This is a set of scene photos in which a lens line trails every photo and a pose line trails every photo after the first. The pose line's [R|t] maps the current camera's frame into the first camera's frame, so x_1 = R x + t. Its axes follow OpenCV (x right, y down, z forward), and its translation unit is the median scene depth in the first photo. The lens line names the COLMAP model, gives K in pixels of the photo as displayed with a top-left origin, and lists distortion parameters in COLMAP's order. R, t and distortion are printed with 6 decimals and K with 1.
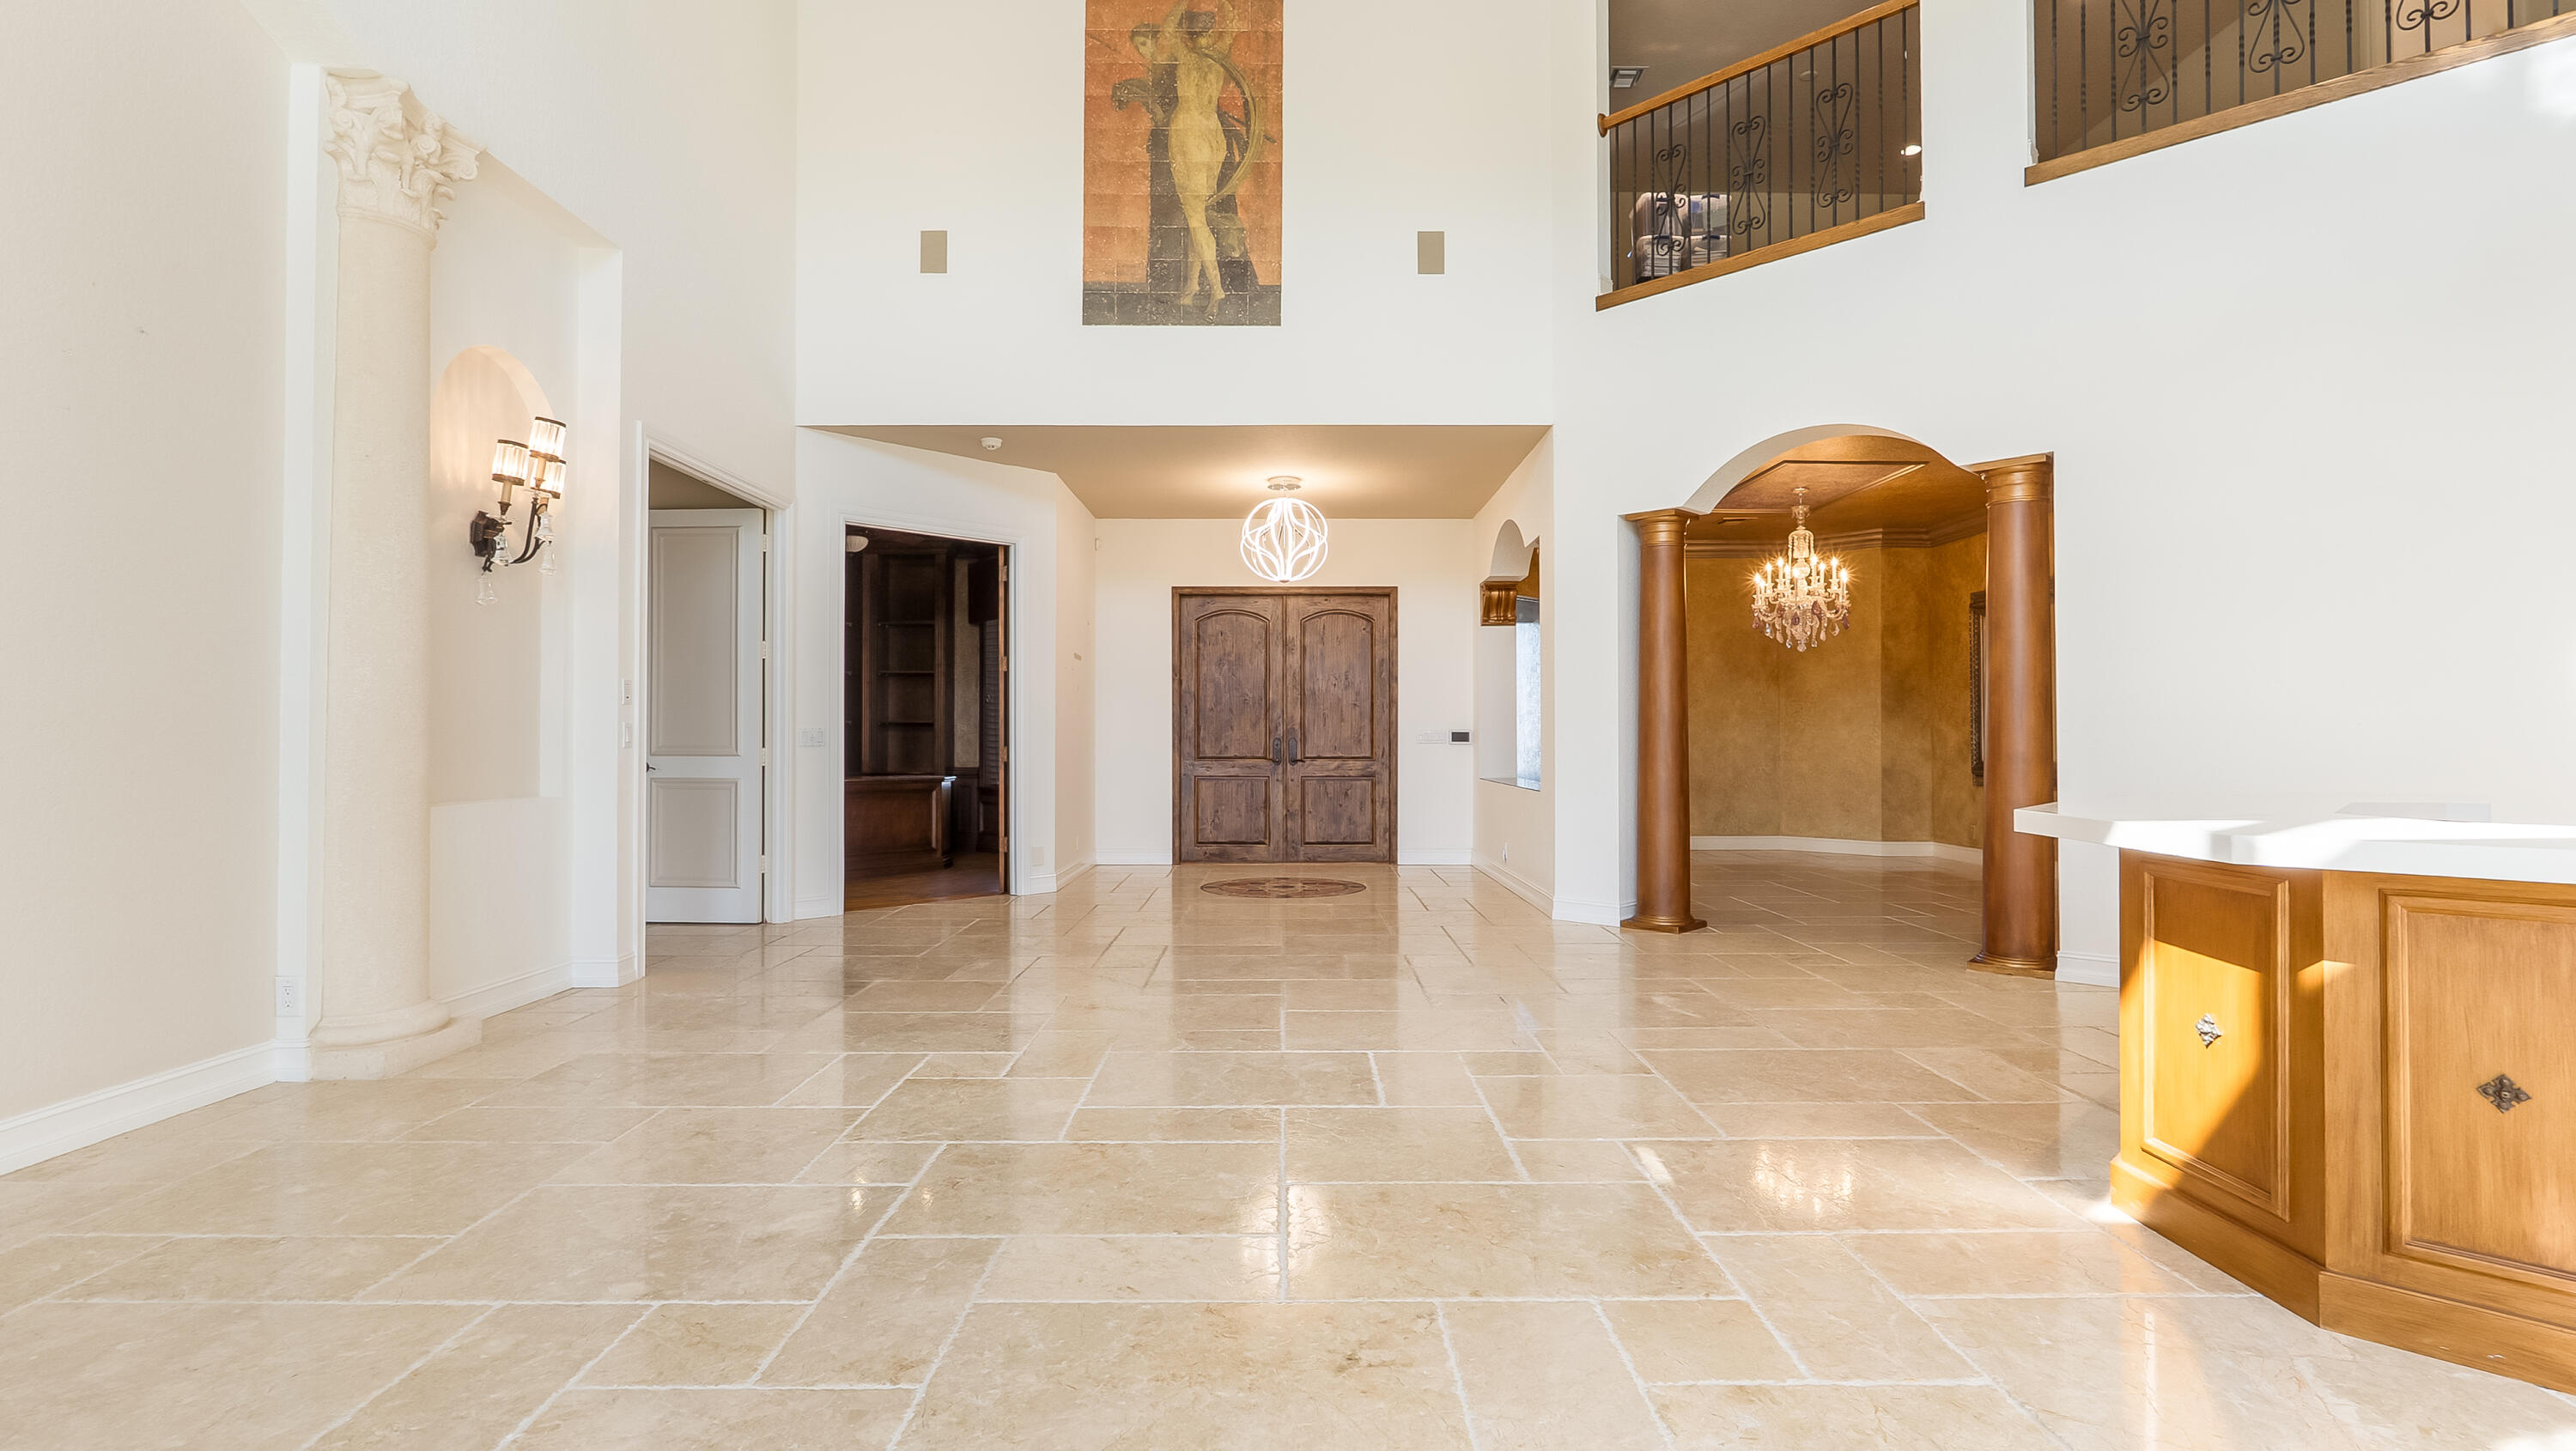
lens RADIAL K [[1200.5, 0, 1295.8], [0, 1200.5, 720.5], [0, 0, 1]] dist [-0.006087, 0.000298]
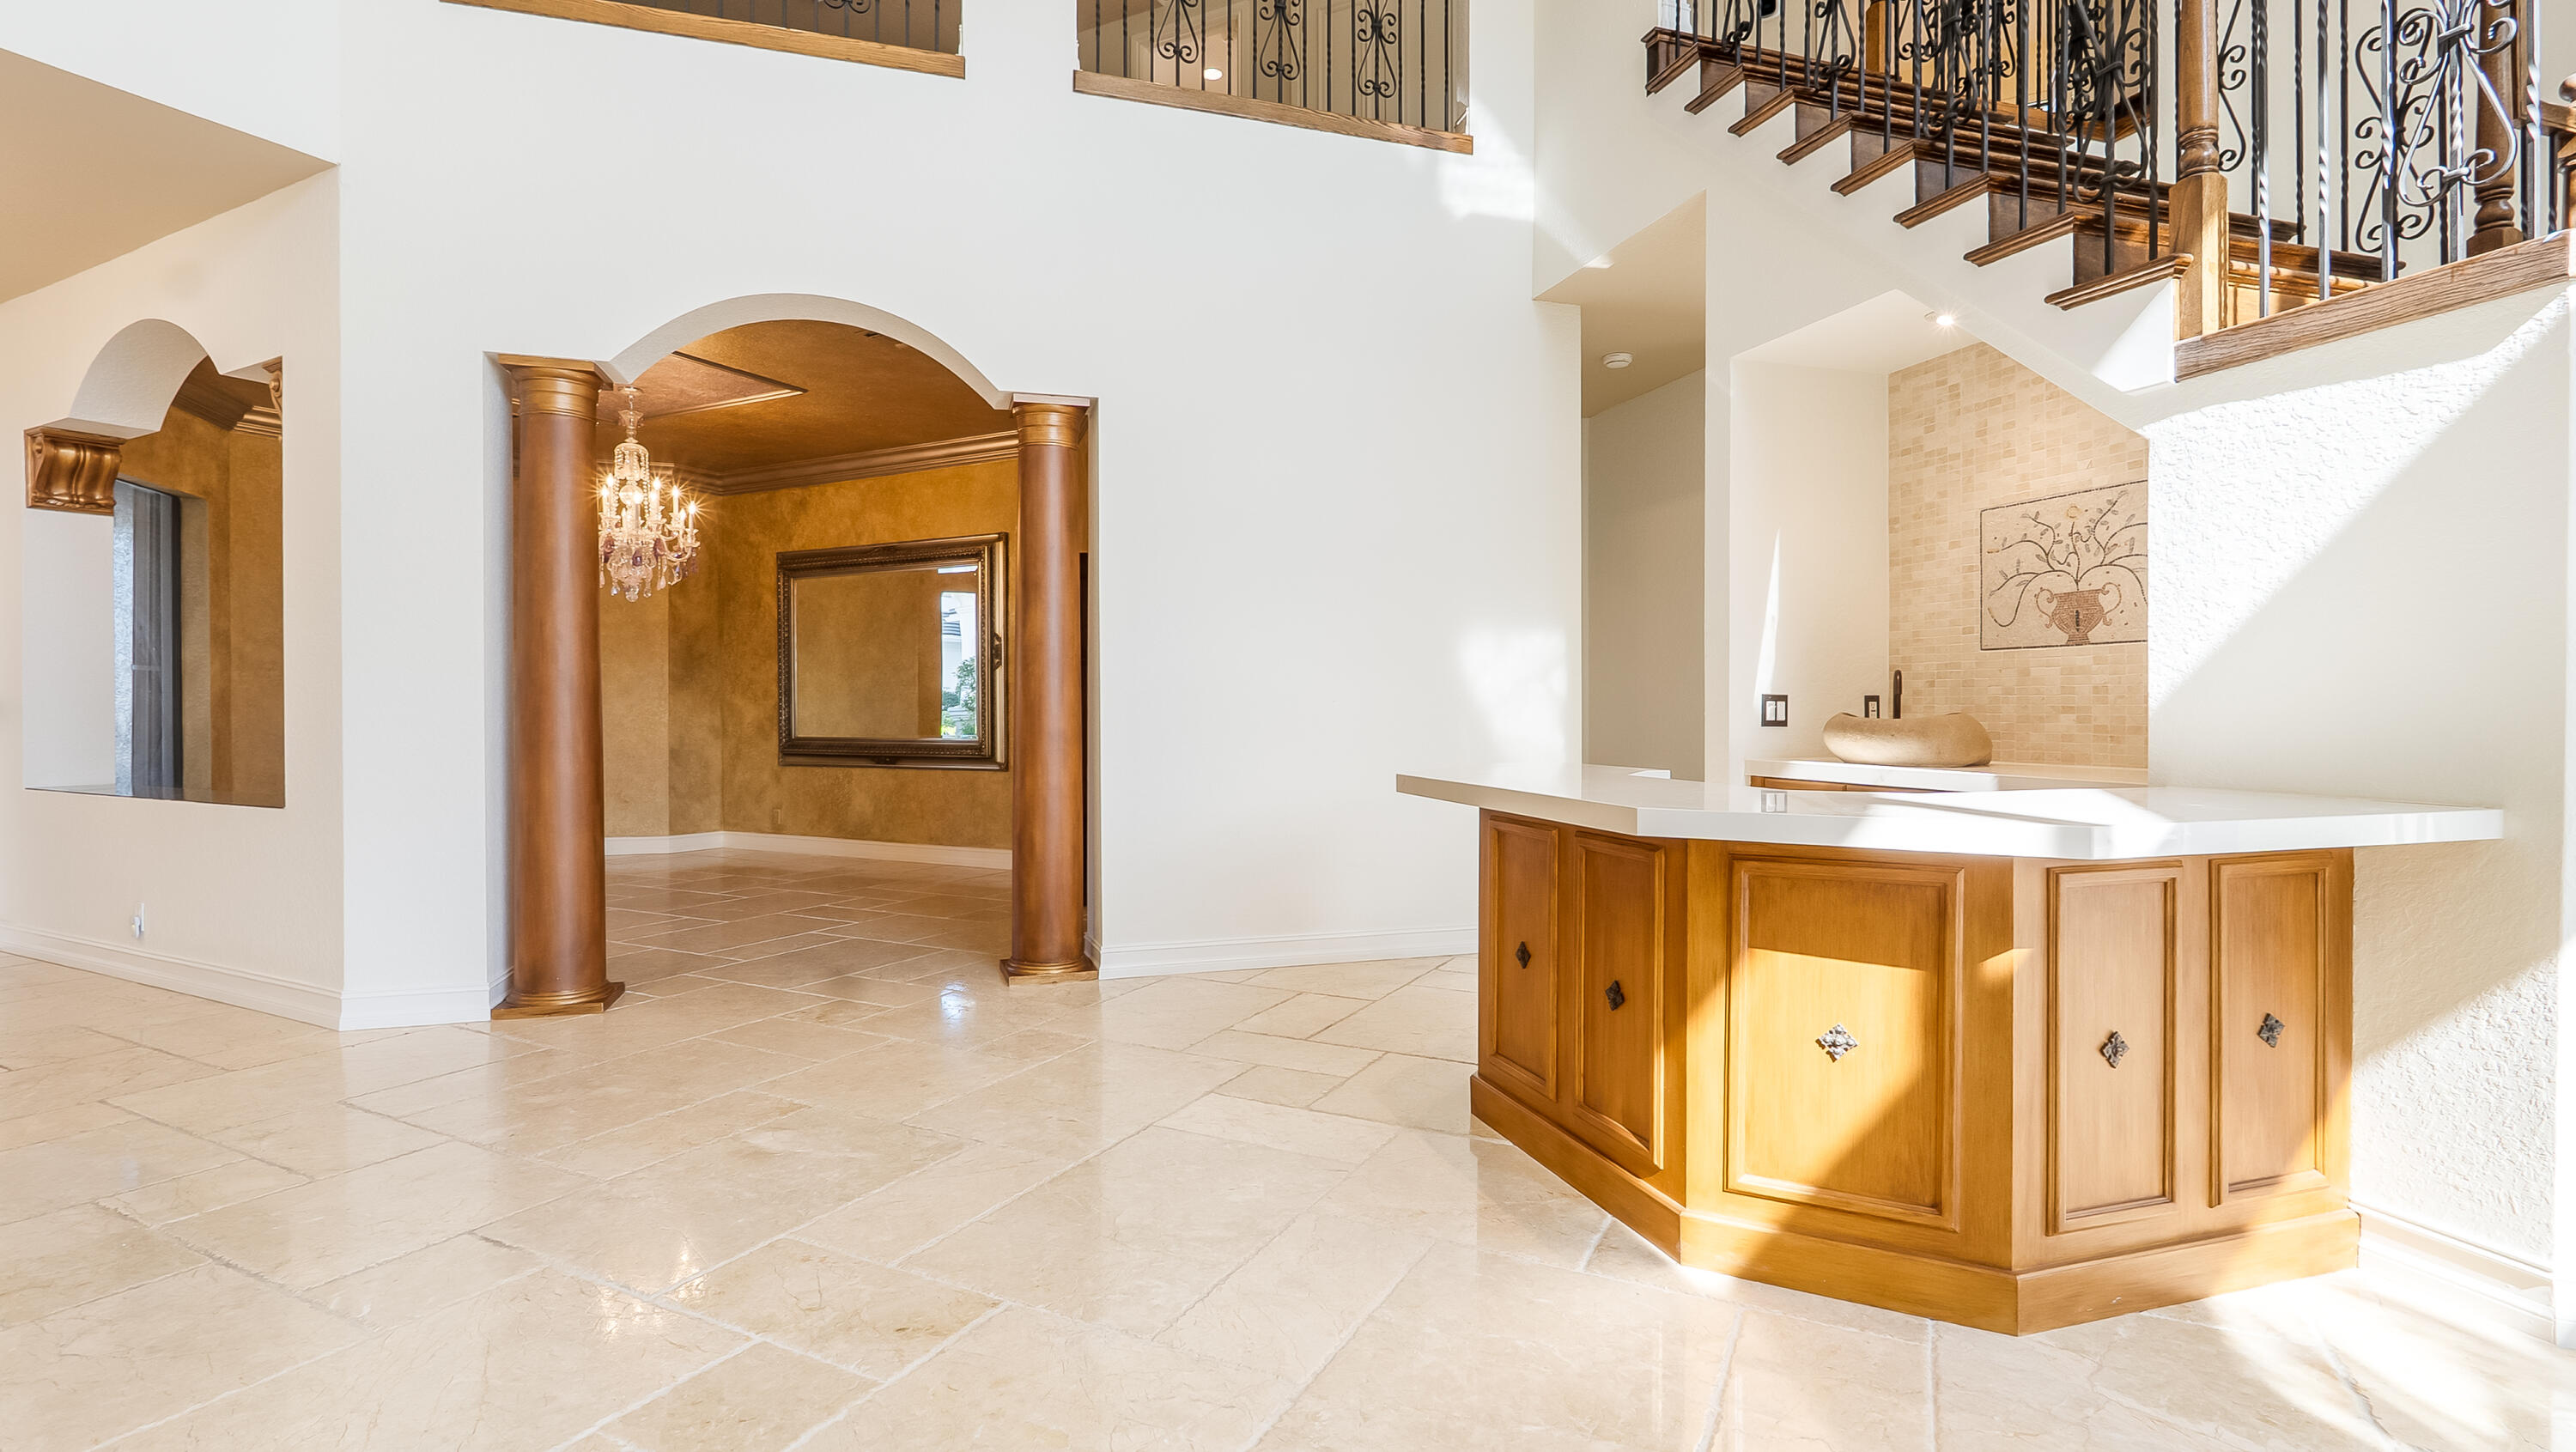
lens RADIAL K [[1200.1, 0, 1284.8], [0, 1200.1, 719.0], [0, 0, 1]] dist [-0.010581, 0.002457]
pose [[0.466361, -0.005519, 0.884577, -0.057682], [-0.012391, 0.999842, 0.012771, 0.002795], [-0.884508, -0.016917, 0.466219, 0.247897]]
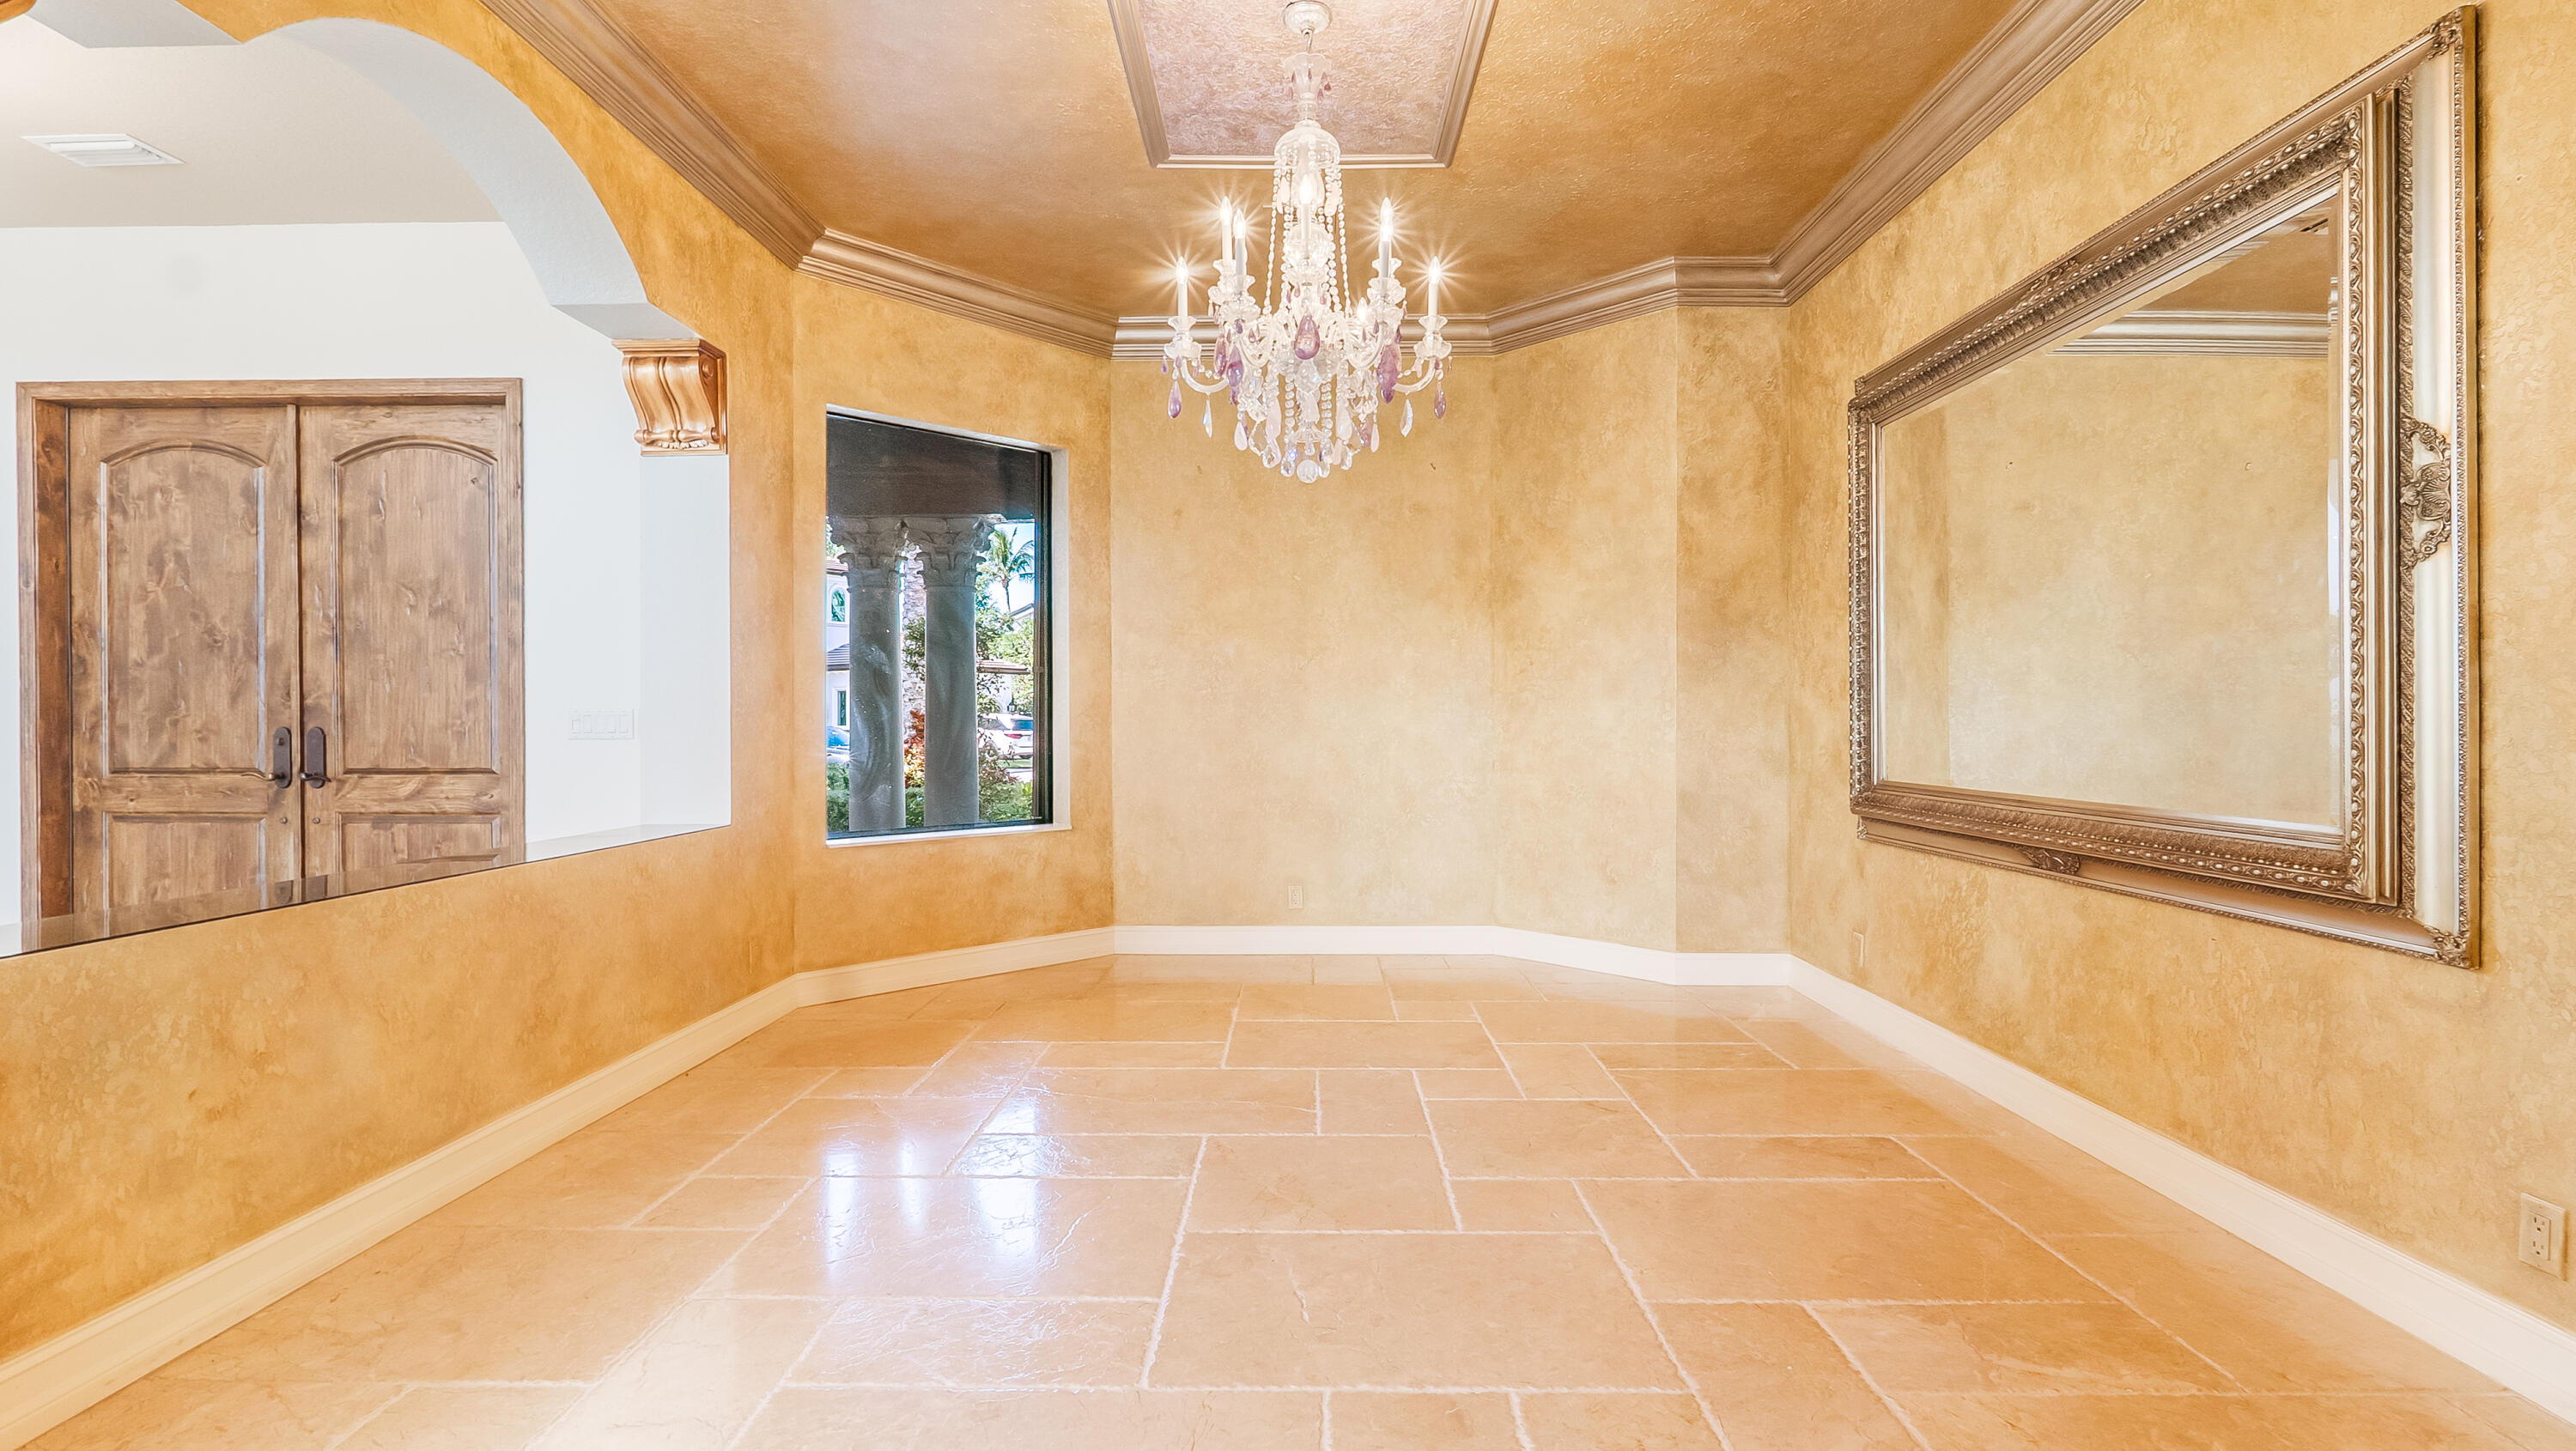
lens RADIAL K [[1200.5, 0, 1287.1], [0, 1200.5, 720.9], [0, 0, 1]] dist [-0.006087, 0.000298]
pose [[0.999771, -0.000669, -0.021375, 0.384280], [0.001030, 0.999857, 0.016872, 0.005456], [0.021361, -0.016890, 0.999629, 0.593448]]
